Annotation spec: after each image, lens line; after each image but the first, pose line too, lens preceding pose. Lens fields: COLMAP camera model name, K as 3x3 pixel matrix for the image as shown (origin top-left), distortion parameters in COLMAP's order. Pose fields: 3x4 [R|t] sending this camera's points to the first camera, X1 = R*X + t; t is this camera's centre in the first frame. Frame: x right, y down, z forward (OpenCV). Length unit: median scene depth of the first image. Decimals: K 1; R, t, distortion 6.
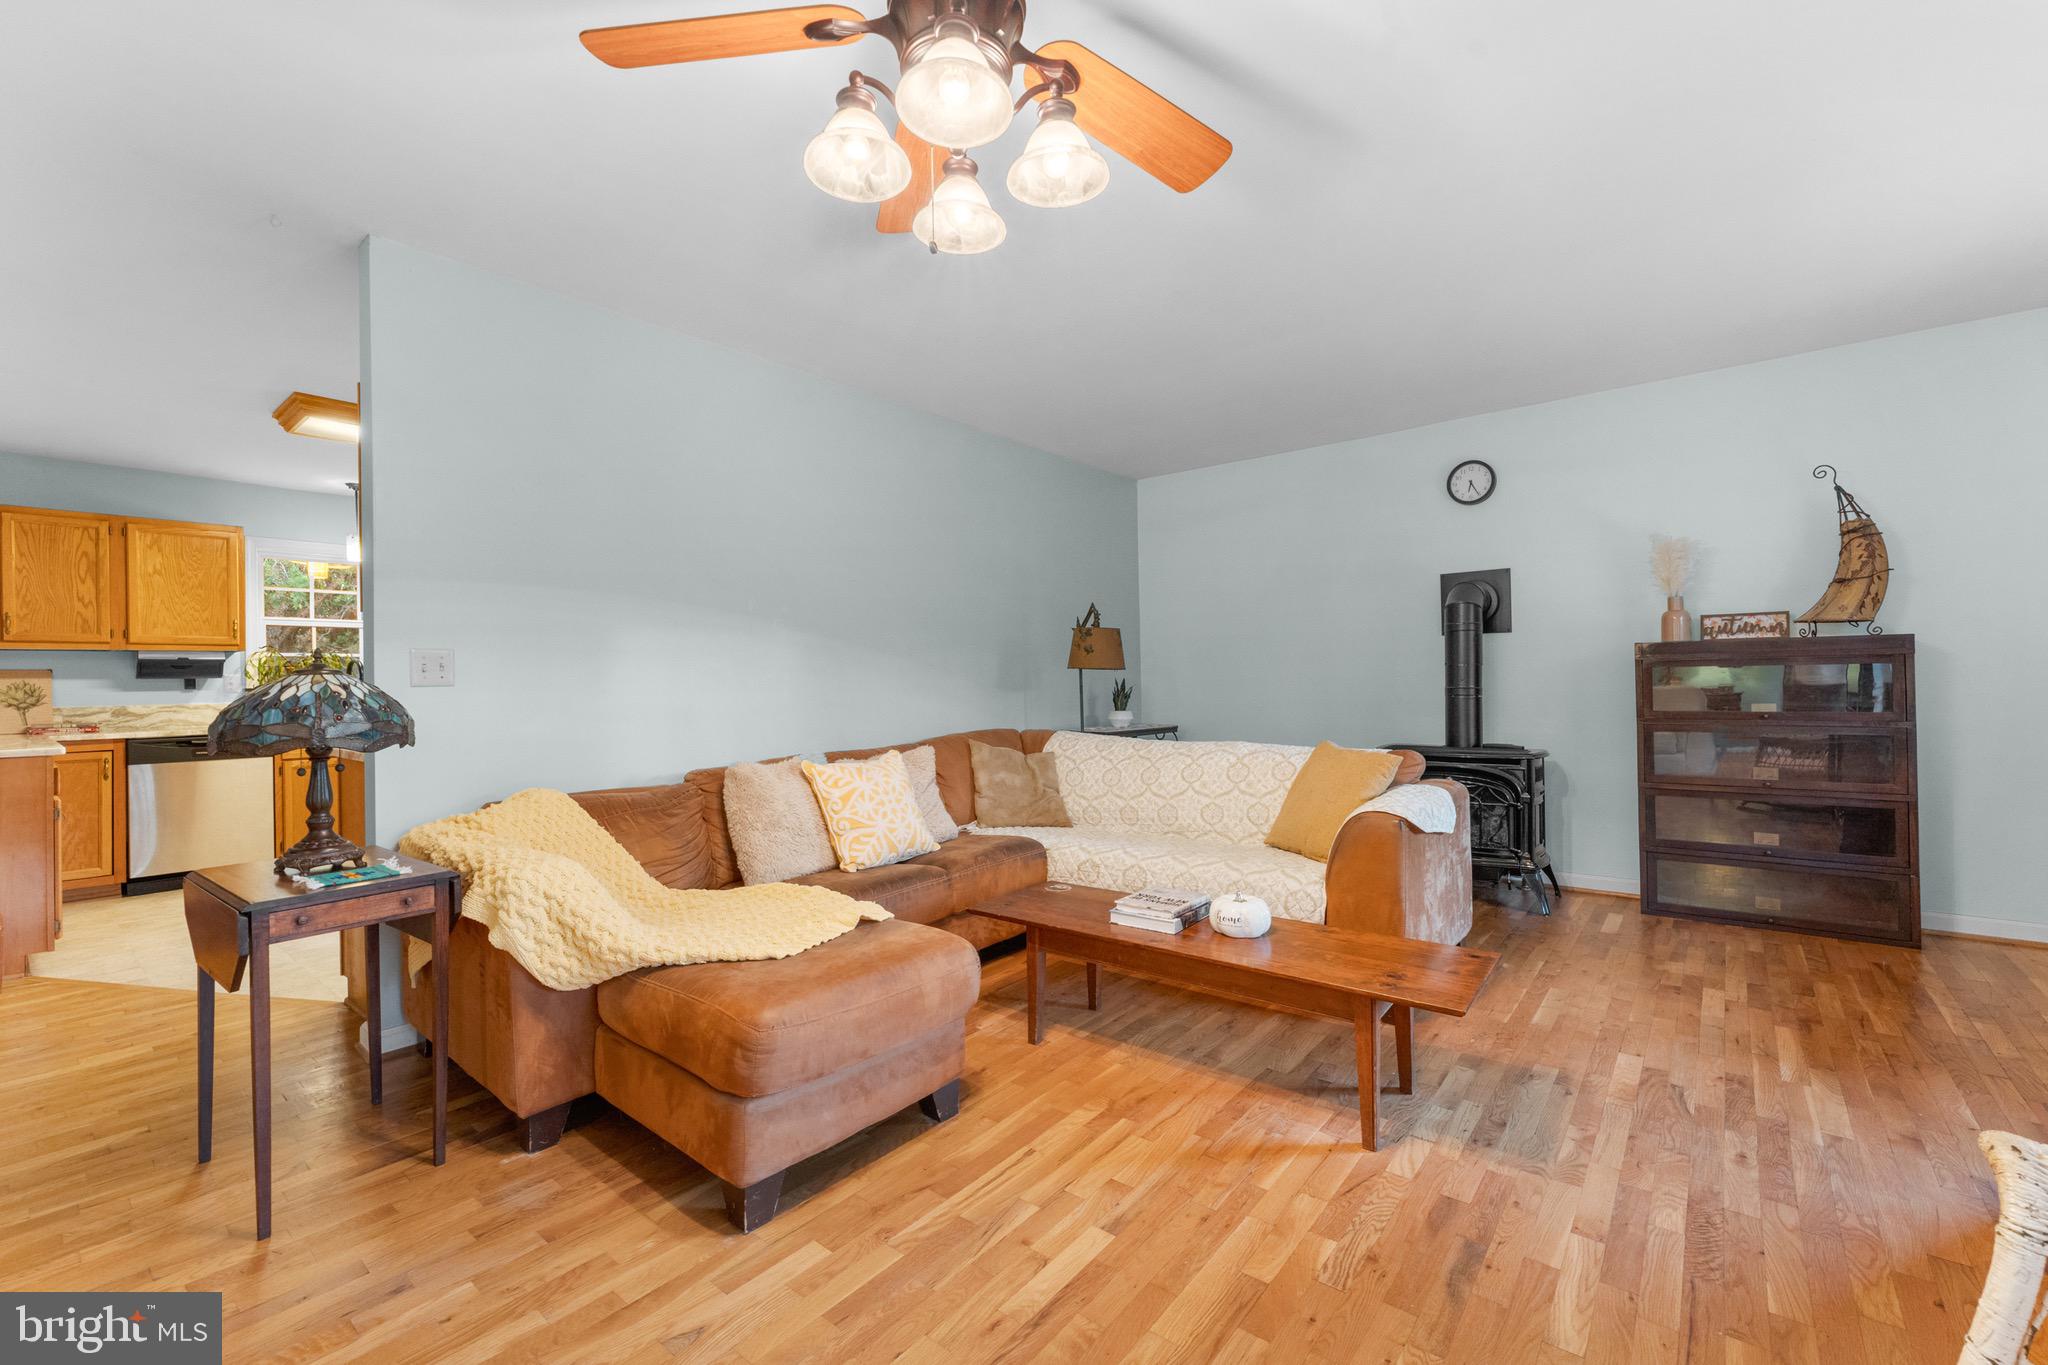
lens RADIAL K [[841.3, 0, 1033.9], [0, 841.3, 675.8], [0, 0, 1]] dist [0.001566, -0.001881]
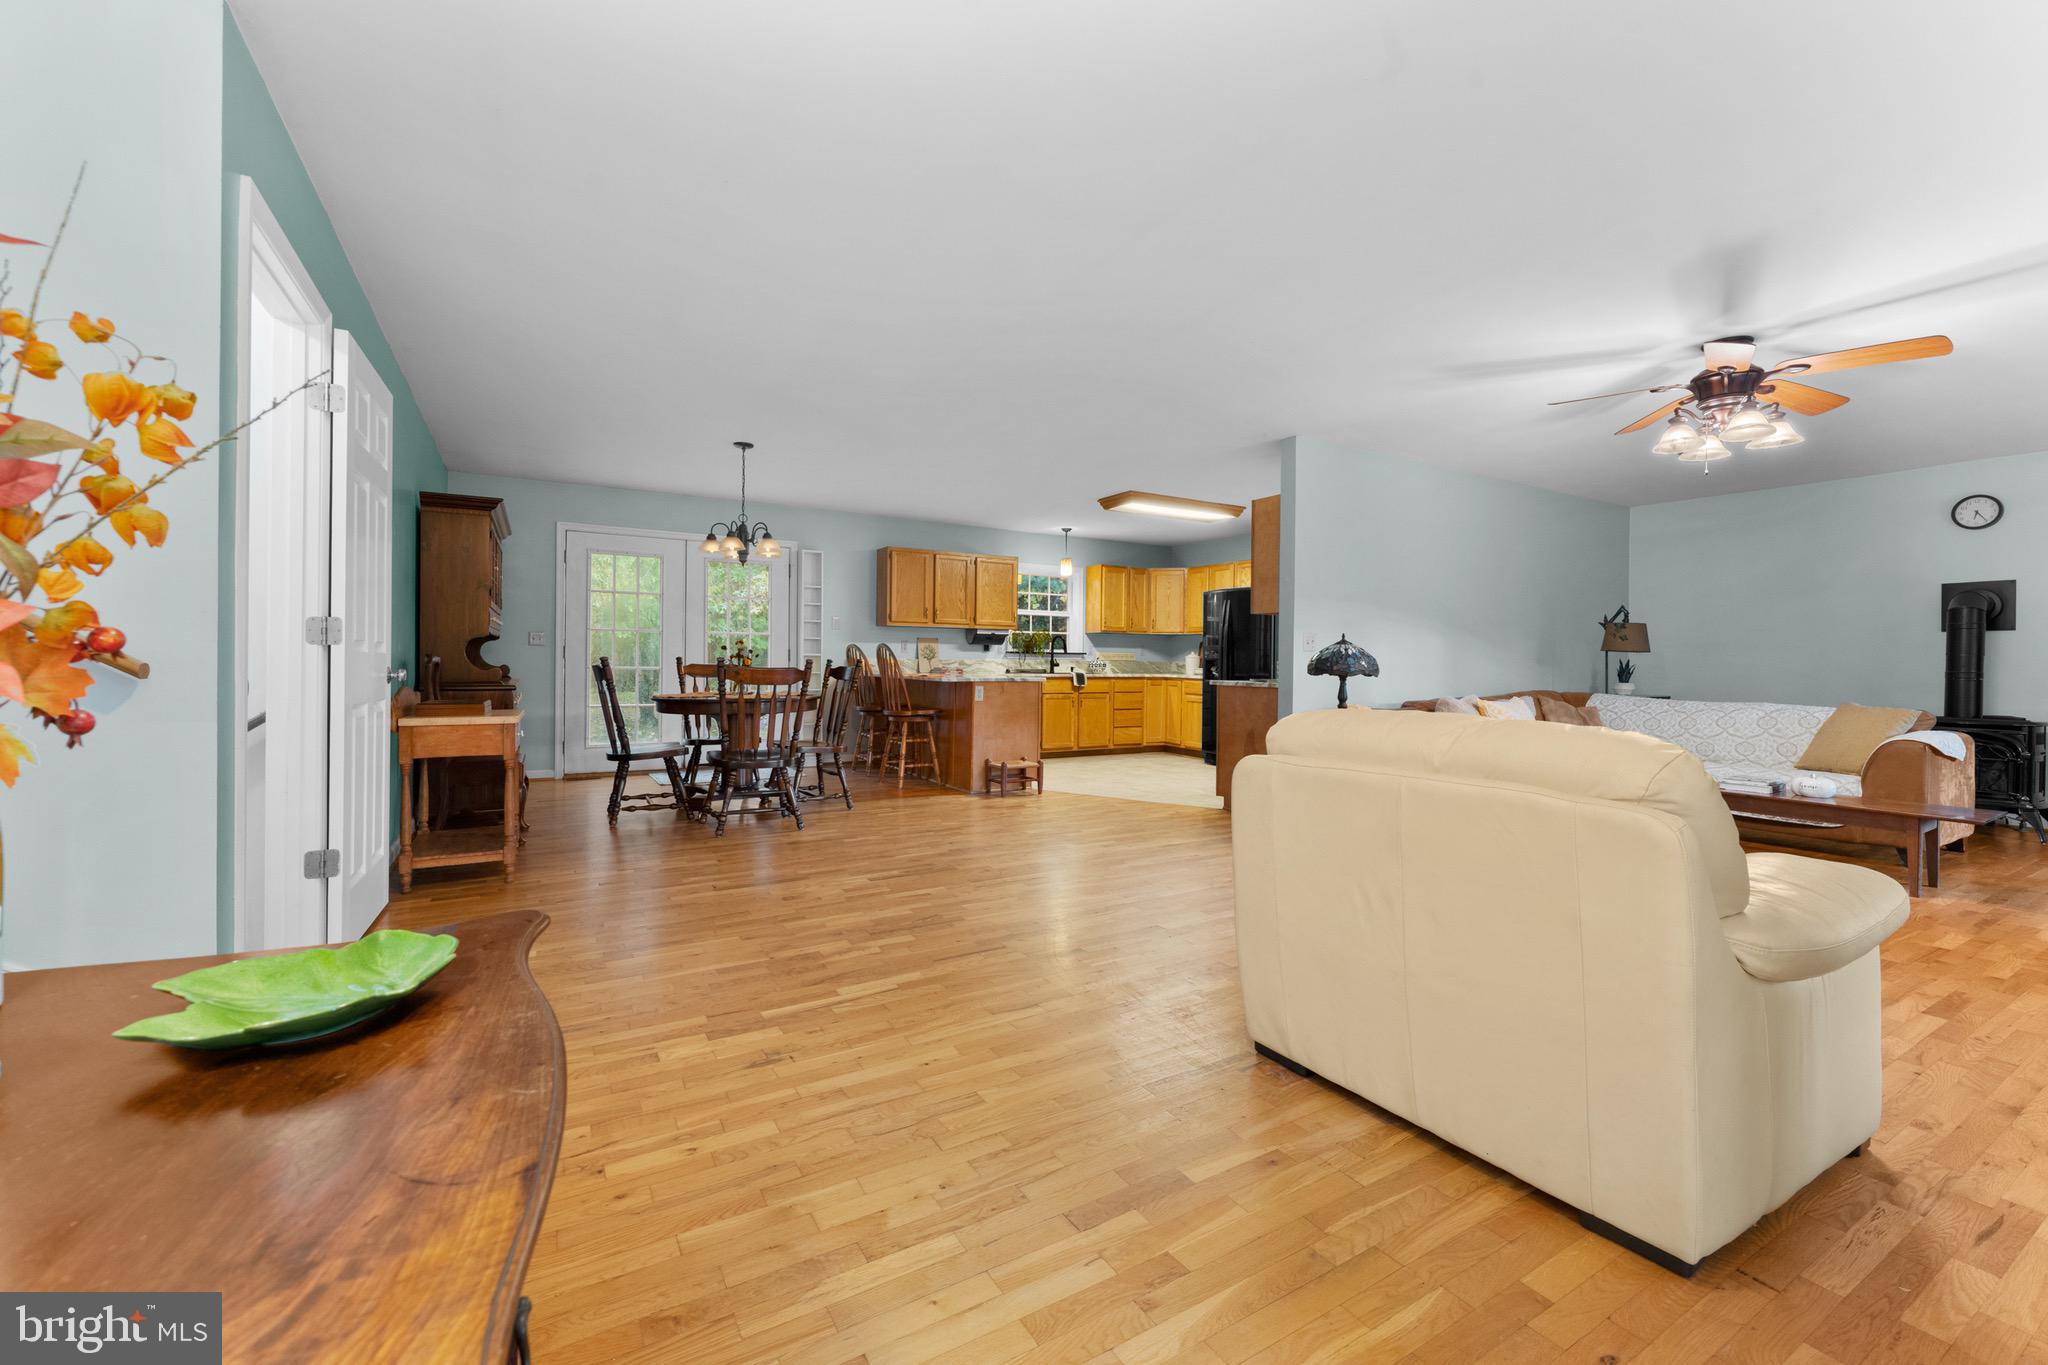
lens RADIAL K [[841.3, 0, 1016.9], [0, 841.3, 659.3], [0, 0, 1]] dist [0.001566, -0.001881]
pose [[0.939279, 0.026645, -0.342120, -0.391971], [-0.026212, 0.999639, 0.005890, 0.023287], [0.342153, 0.003435, 0.939638, -0.670808]]
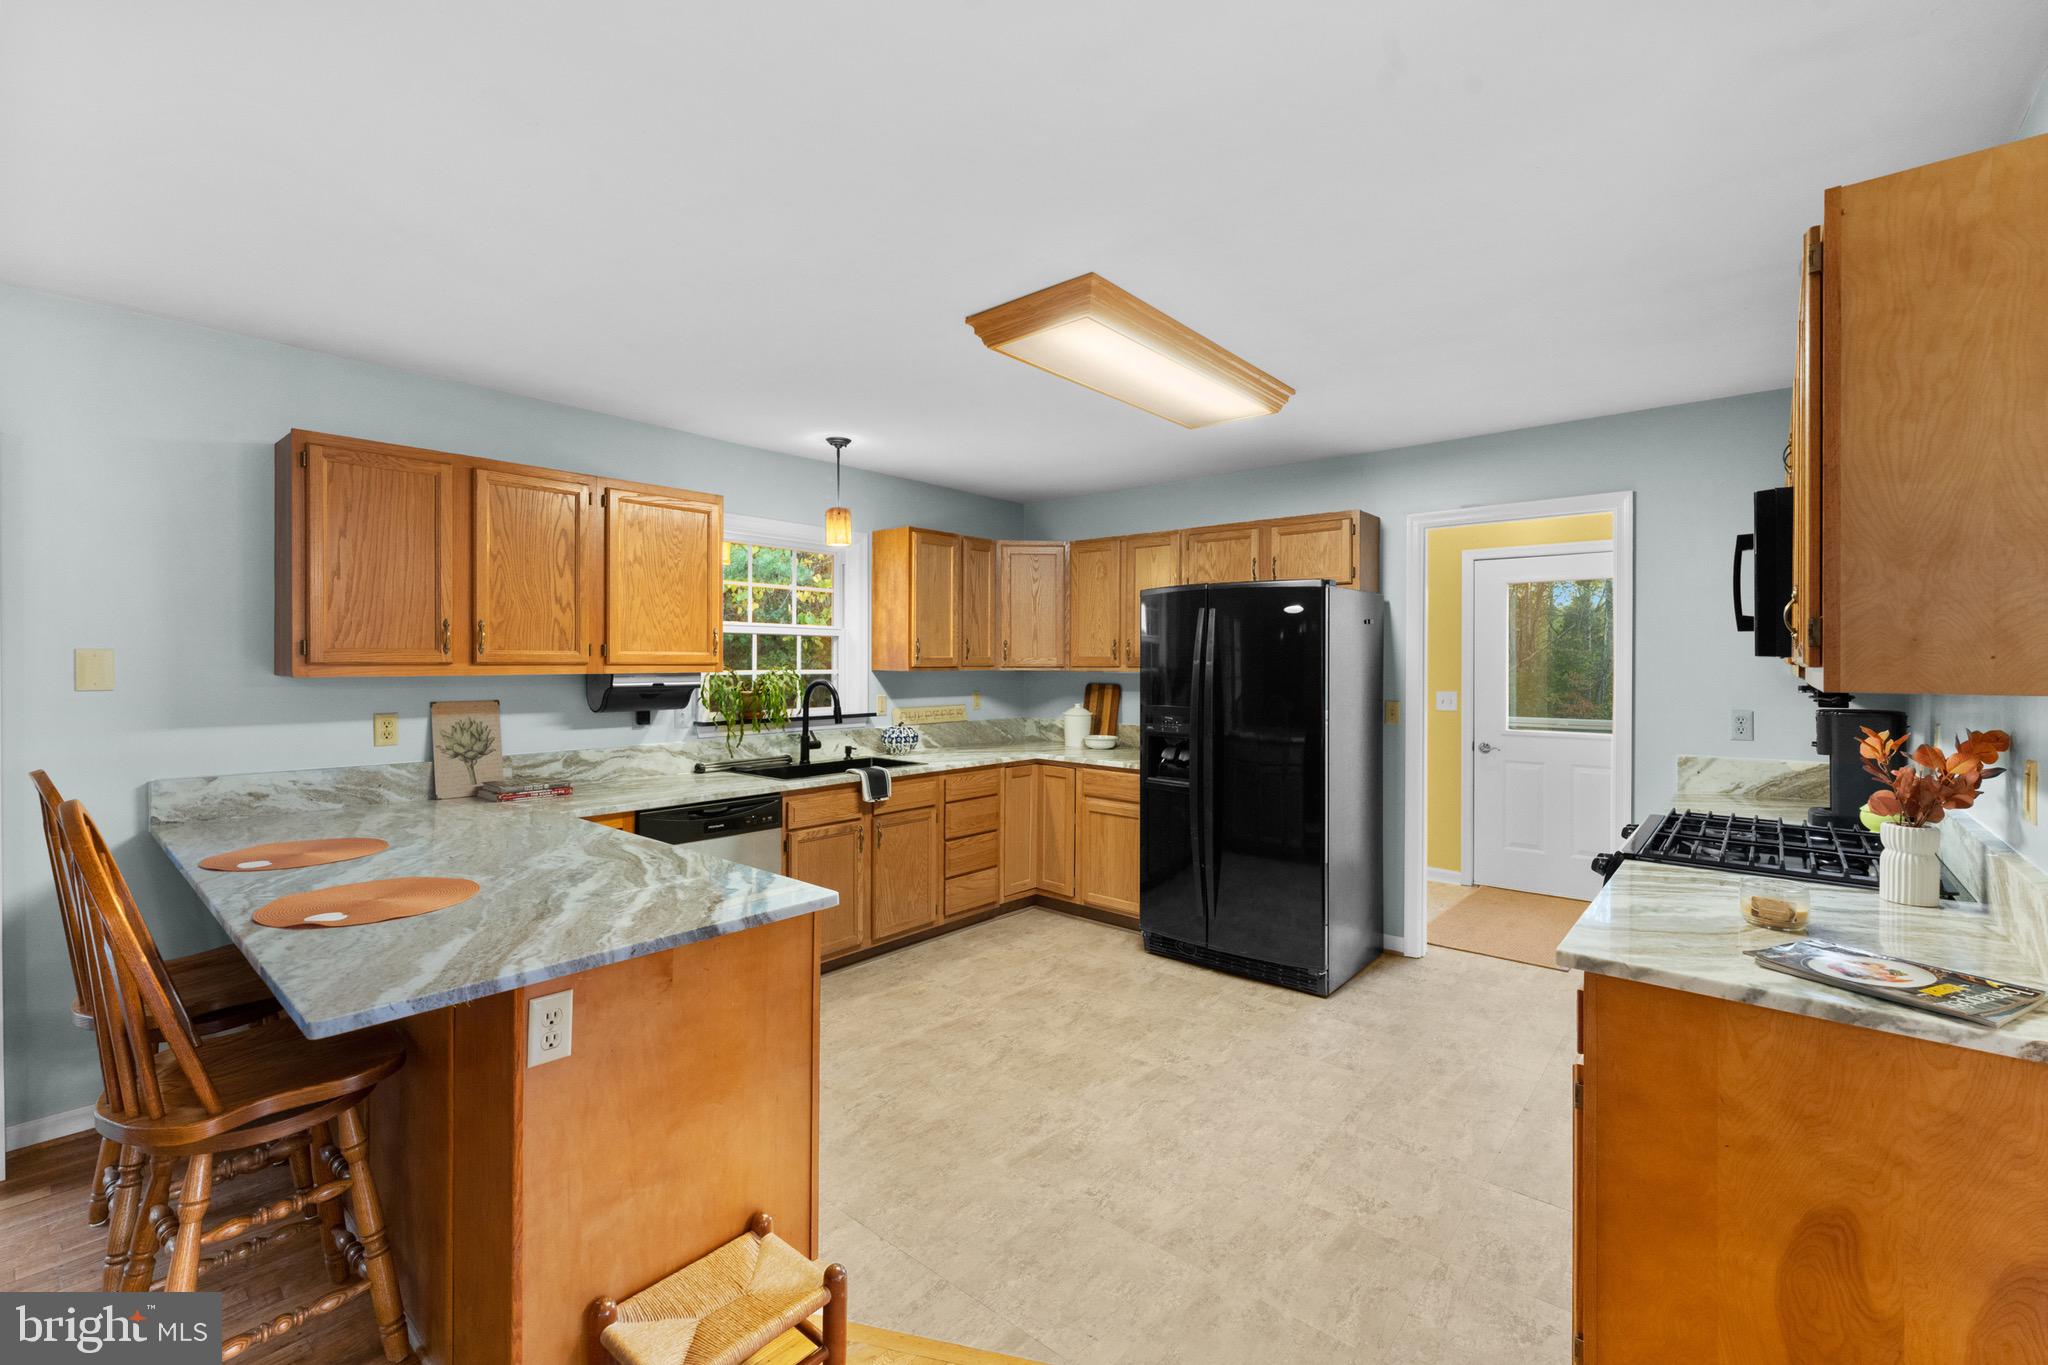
lens RADIAL K [[871.1, 0, 1021.0], [0, 871.1, 667.3], [0, 0, 1]] dist [-0.003183, -0.000921]
pose [[0.999681, 0.019400, -0.016142, -0.752050], [-0.019223, 0.999754, 0.011049, -0.051885], [0.016352, -0.010735, 0.999809, 0.307638]]
